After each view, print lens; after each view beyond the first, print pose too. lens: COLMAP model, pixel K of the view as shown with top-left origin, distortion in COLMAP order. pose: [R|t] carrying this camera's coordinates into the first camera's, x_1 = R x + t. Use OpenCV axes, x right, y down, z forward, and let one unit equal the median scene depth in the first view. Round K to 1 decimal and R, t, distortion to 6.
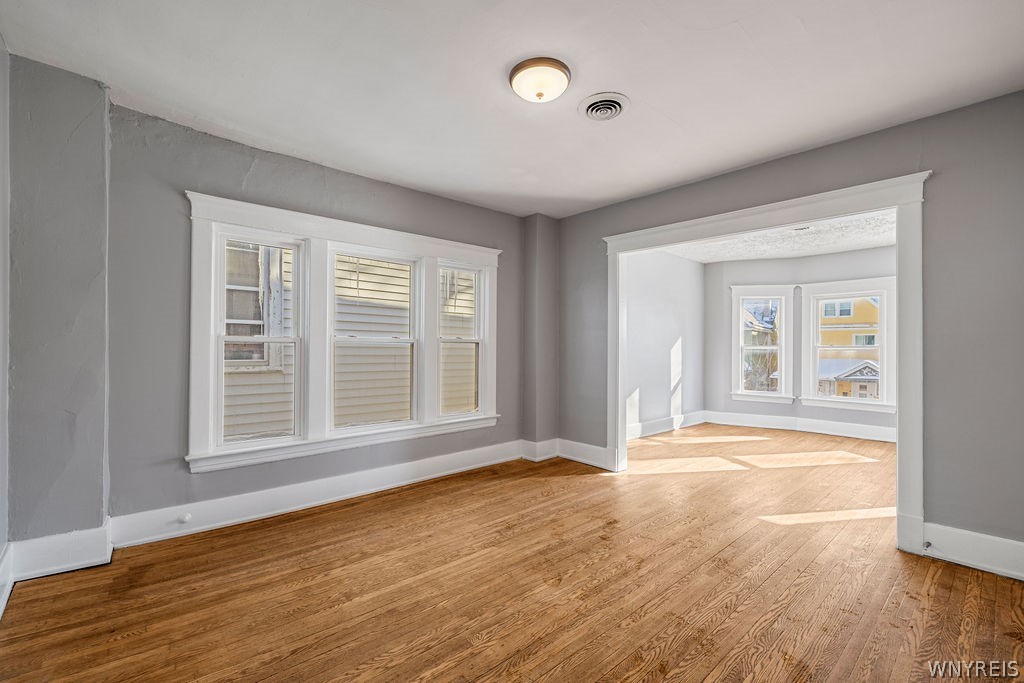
lens RADIAL K [[434.4, 0, 512.0], [0, 434.4, 341.5], [0, 0, 1]] dist [-0.002596, -0.000419]
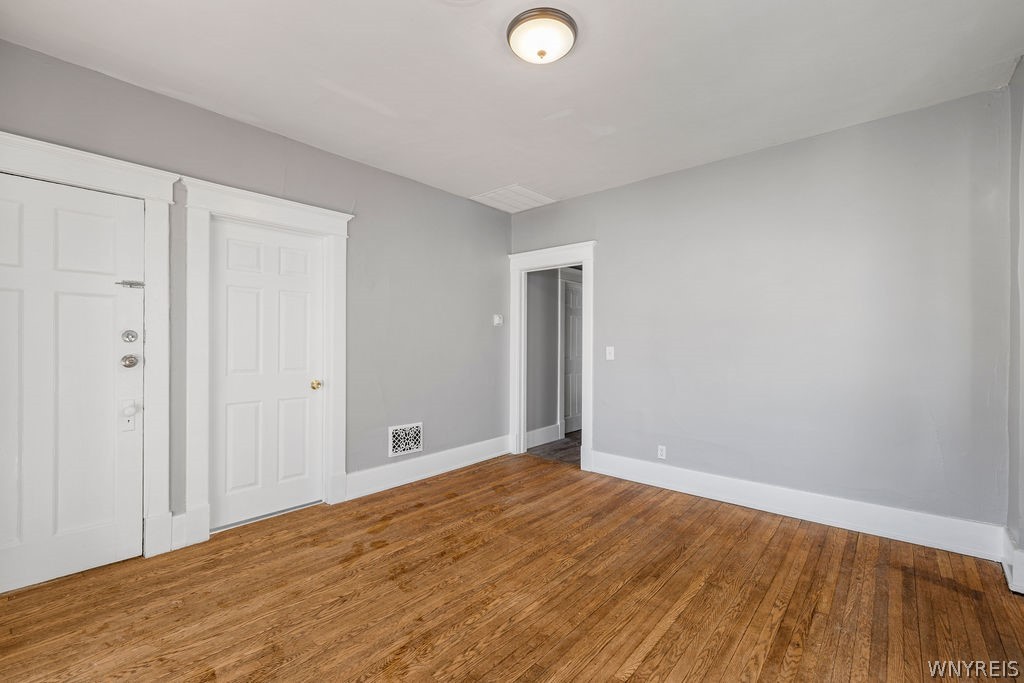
lens RADIAL K [[434.4, 0, 512.0], [0, 434.4, 341.5], [0, 0, 1]] dist [-0.002596, -0.000419]
pose [[-0.992405, -0.016286, -0.121932, 0.222880], [-0.013139, 0.999561, -0.026568, 0.035335], [0.122311, -0.024764, -0.992183, 1.869081]]
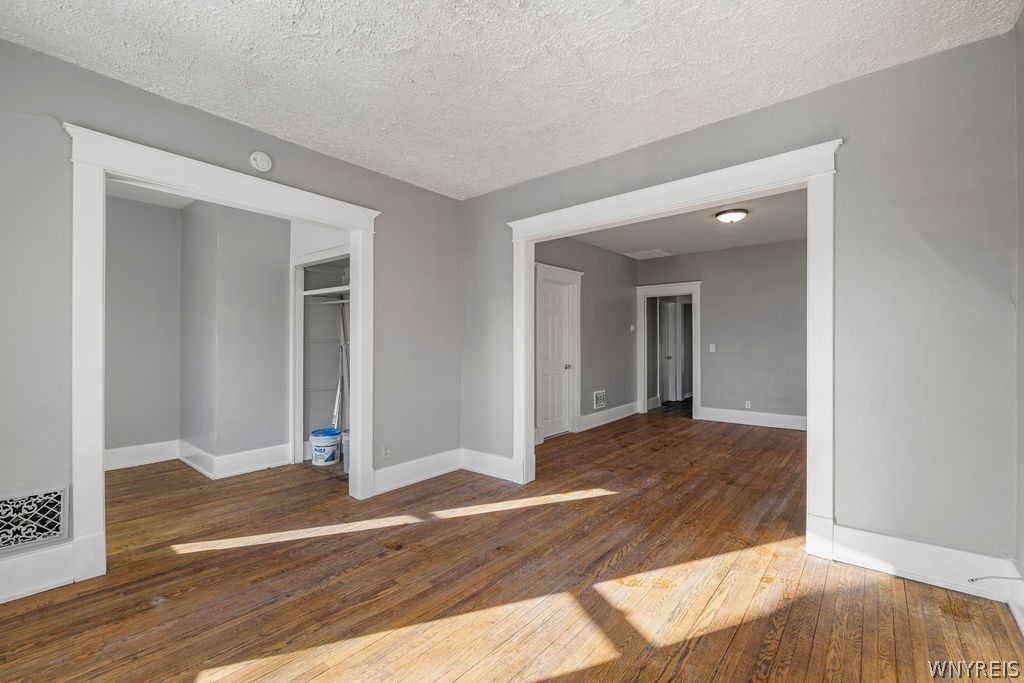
lens RADIAL K [[434.4, 0, 512.0], [0, 434.4, 341.5], [0, 0, 1]] dist [-0.002596, -0.000419]
pose [[-0.988772, -0.009774, -0.149109, 1.400008], [-0.005966, 0.999645, -0.025969, 0.068381], [0.149310, -0.024788, -0.988480, 2.887572]]
